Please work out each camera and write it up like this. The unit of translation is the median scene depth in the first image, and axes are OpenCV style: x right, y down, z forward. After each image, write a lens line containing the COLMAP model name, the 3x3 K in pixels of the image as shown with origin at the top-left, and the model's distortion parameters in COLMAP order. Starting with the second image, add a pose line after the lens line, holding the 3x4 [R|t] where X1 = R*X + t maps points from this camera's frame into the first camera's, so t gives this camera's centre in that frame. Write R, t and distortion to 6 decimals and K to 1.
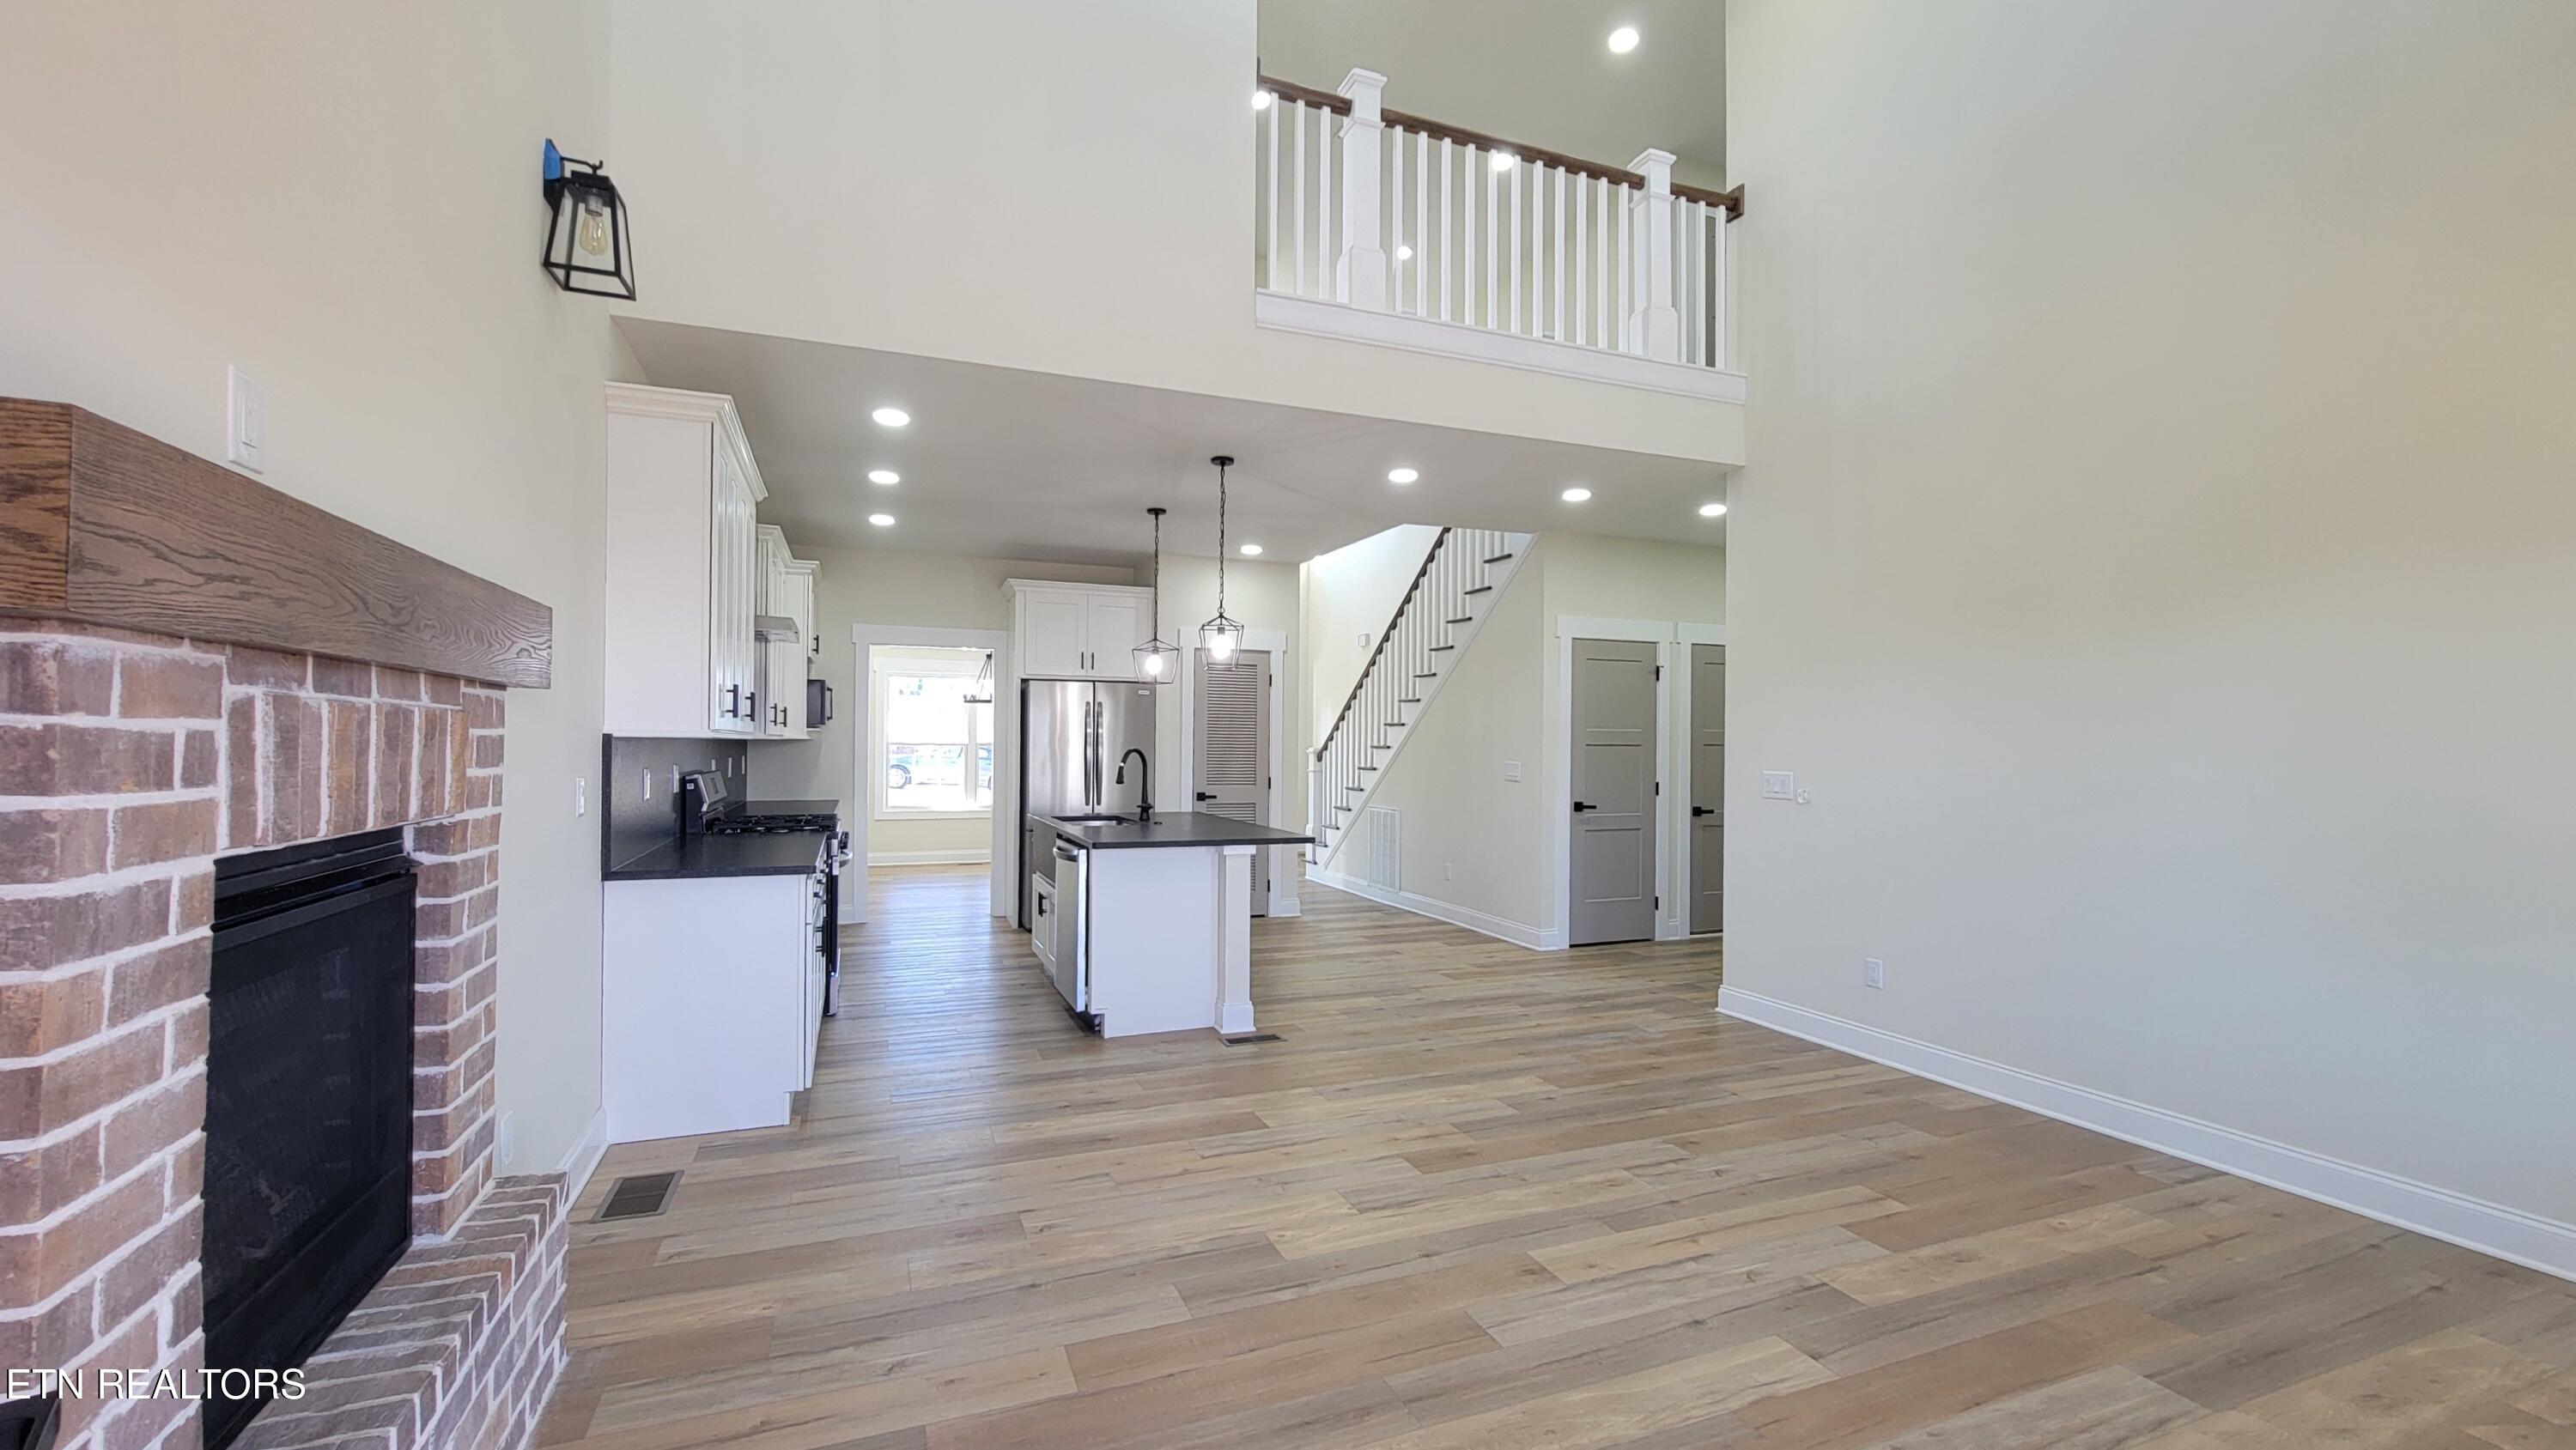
lens RADIAL K [[1074.8, 0, 1292.4], [0, 1074.8, 743.6], [0, 0, 1]] dist [-0.001146, 0.000087]
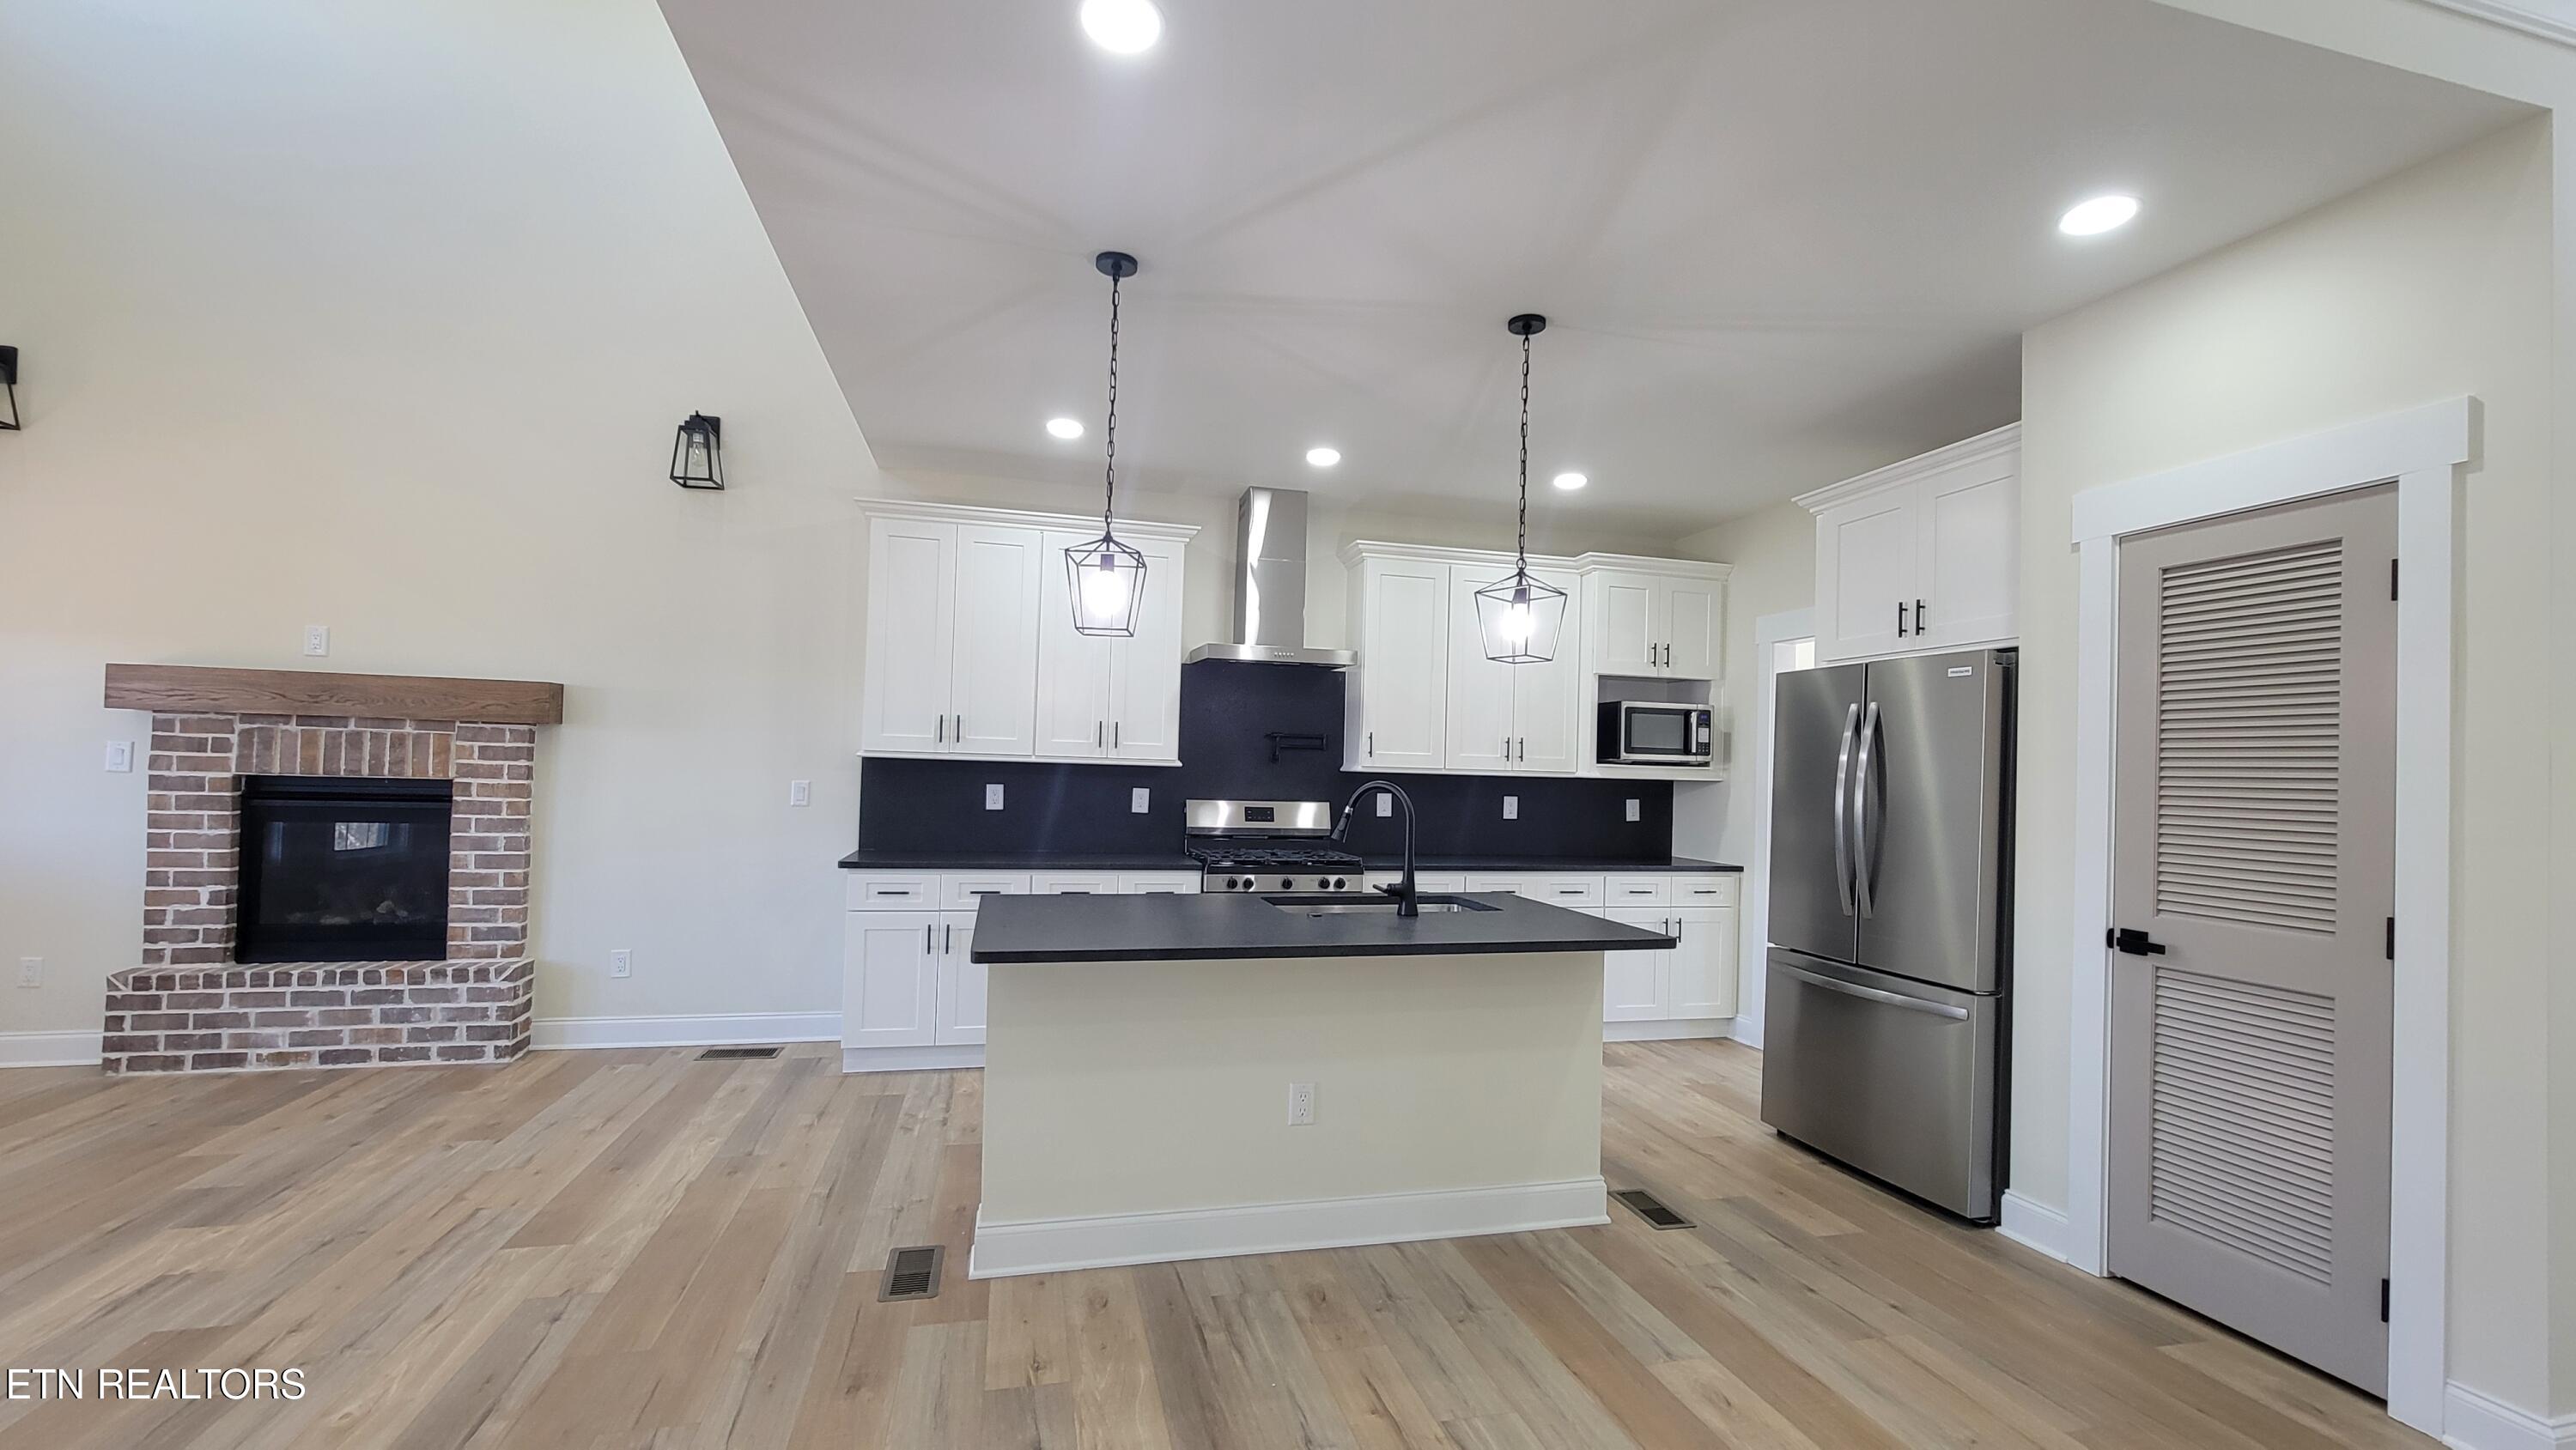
lens RADIAL K [[1045.9, 0, 1282.9], [0, 1045.9, 754.0], [0, 0, 1]] dist [0.000860, 0.000666]
pose [[-0.134184, -0.026633, -0.990598, 0.732267], [-0.029752, 0.999296, -0.022837, 0.006662], [0.990510, 0.026408, -0.134882, 1.847625]]
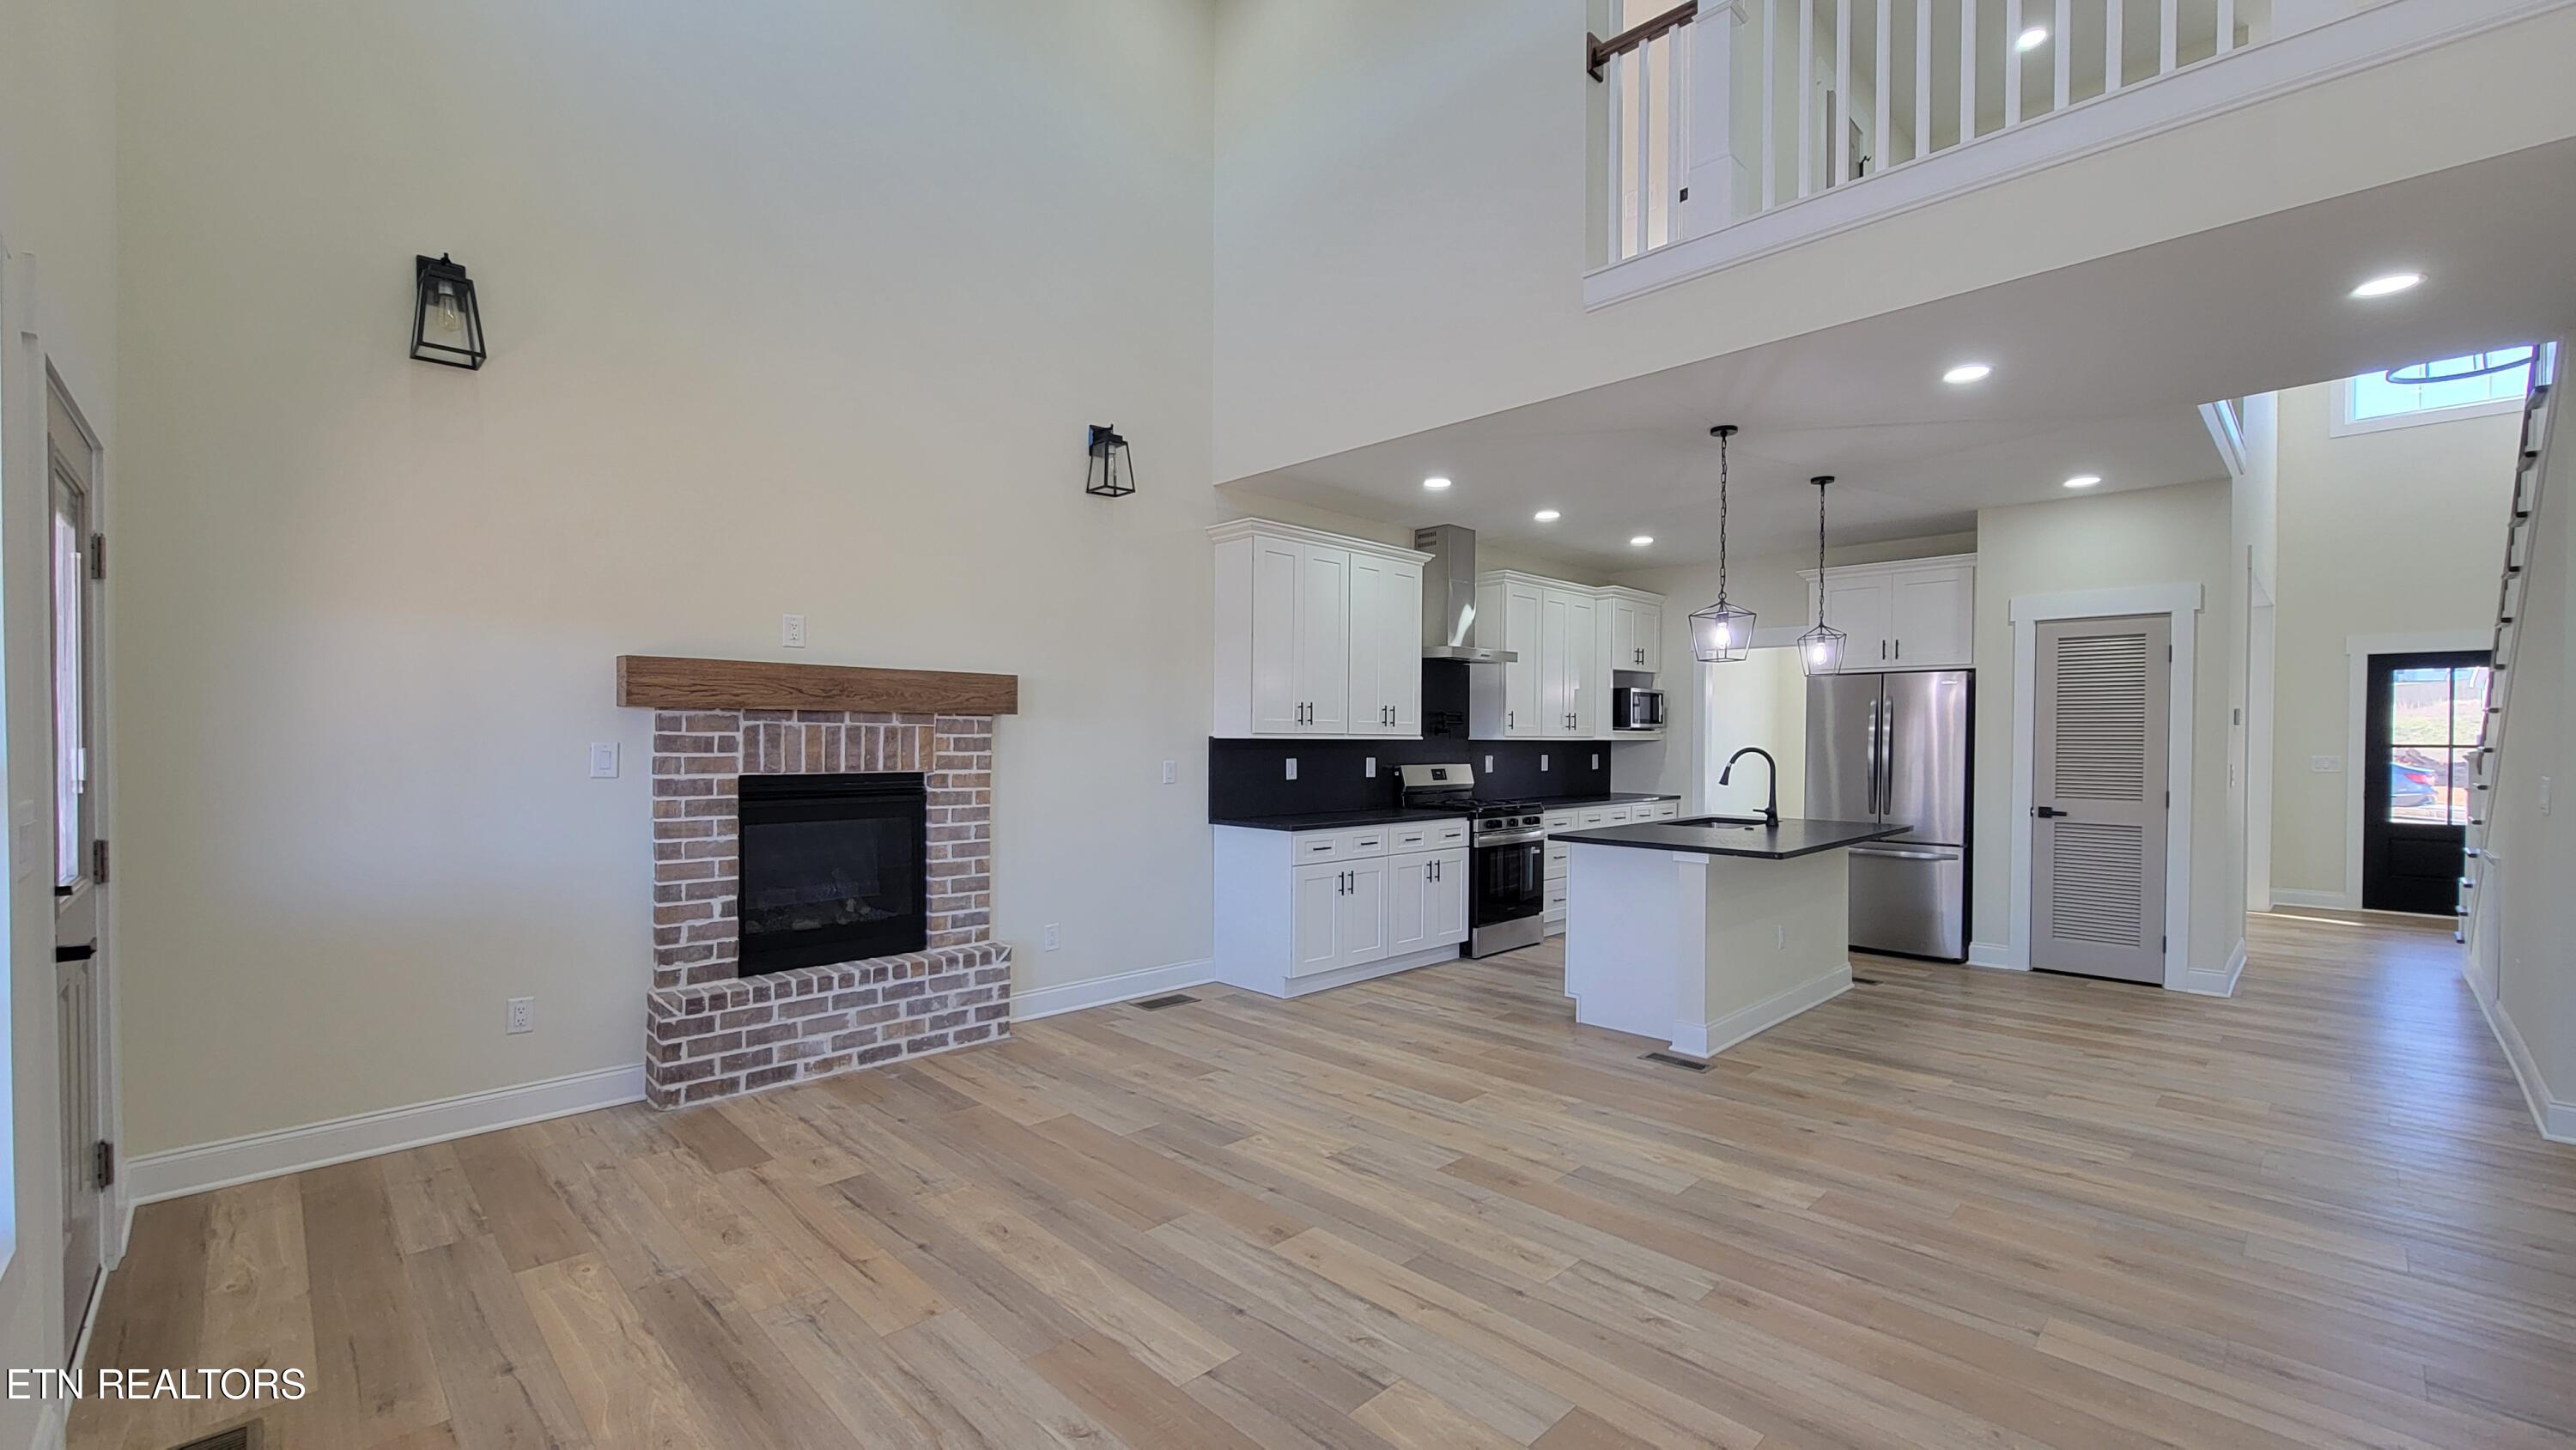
lens RADIAL K [[1052.0, 0, 1281.0], [0, 1052.0, 755.8], [0, 0, 1]] dist [-0.002469, -0.000222]
pose [[0.381967, 0.010130, -0.924120, 0.975279], [-0.002172, 0.999947, 0.010063, 0.005229], [0.924173, -0.001837, 0.381969, 0.495374]]
